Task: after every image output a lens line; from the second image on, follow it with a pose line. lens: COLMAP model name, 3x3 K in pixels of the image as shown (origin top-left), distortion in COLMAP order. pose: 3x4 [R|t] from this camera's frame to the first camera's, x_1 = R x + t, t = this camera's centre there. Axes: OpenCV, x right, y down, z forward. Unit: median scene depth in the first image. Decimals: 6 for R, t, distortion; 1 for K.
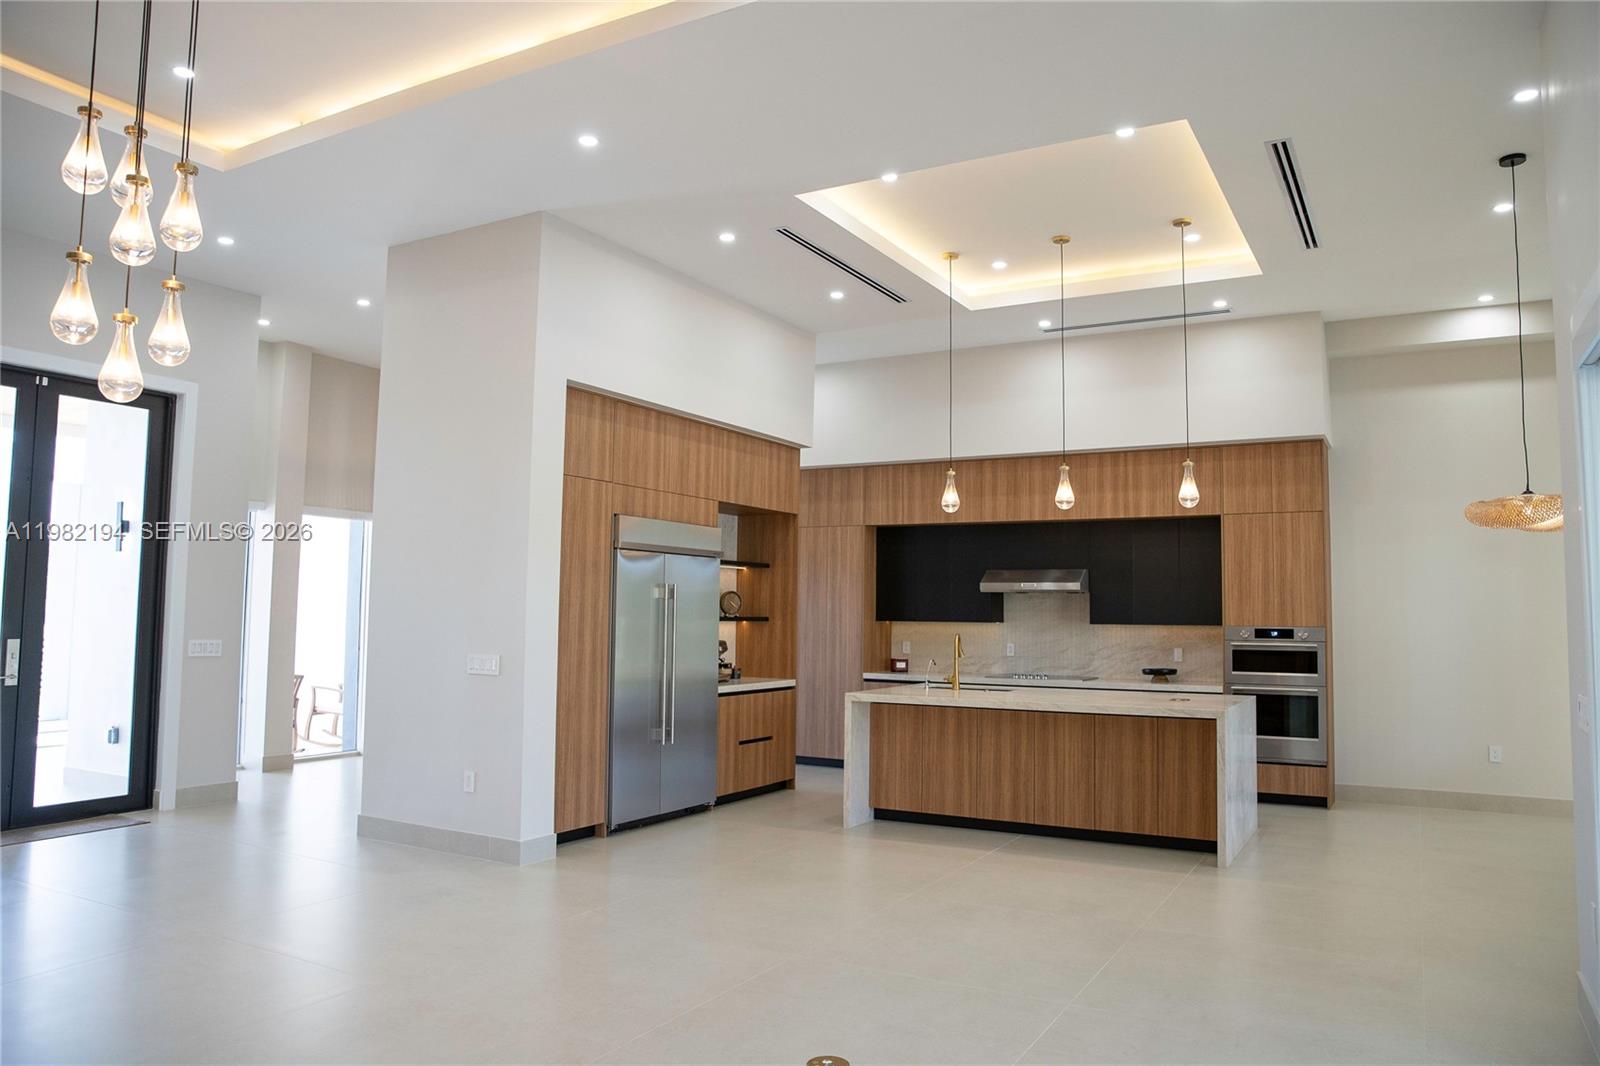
lens RADIAL K [[1112.9, 0, 806.3], [0, 1112.9, 521.5], [0, 0, 1]] dist [-0.093637, 0.064052]
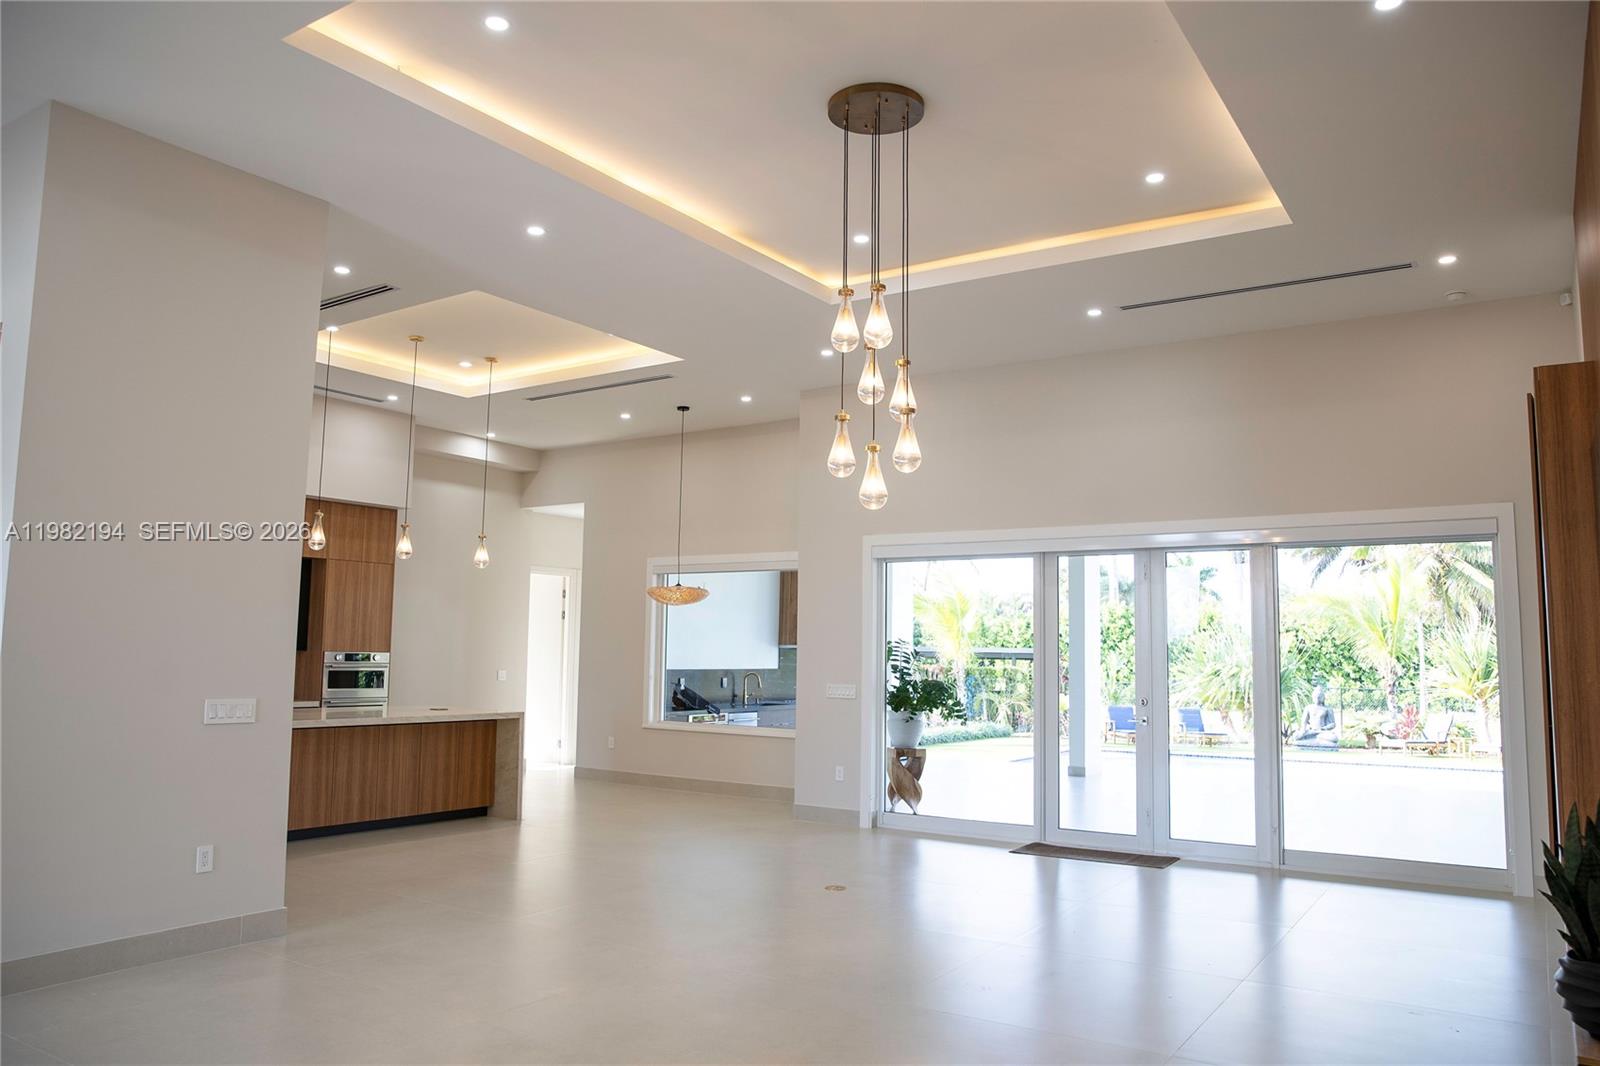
lens RADIAL K [[1112.9, 0, 800.5], [0, 1112.9, 537.8], [0, 0, 1]] dist [-0.093637, 0.064052]
pose [[0.084421, 0.092177, 0.992158, -0.935057], [-0.097983, 0.991654, -0.083793, 0.025117], [-0.991601, -0.090141, 0.092748, 0.452737]]
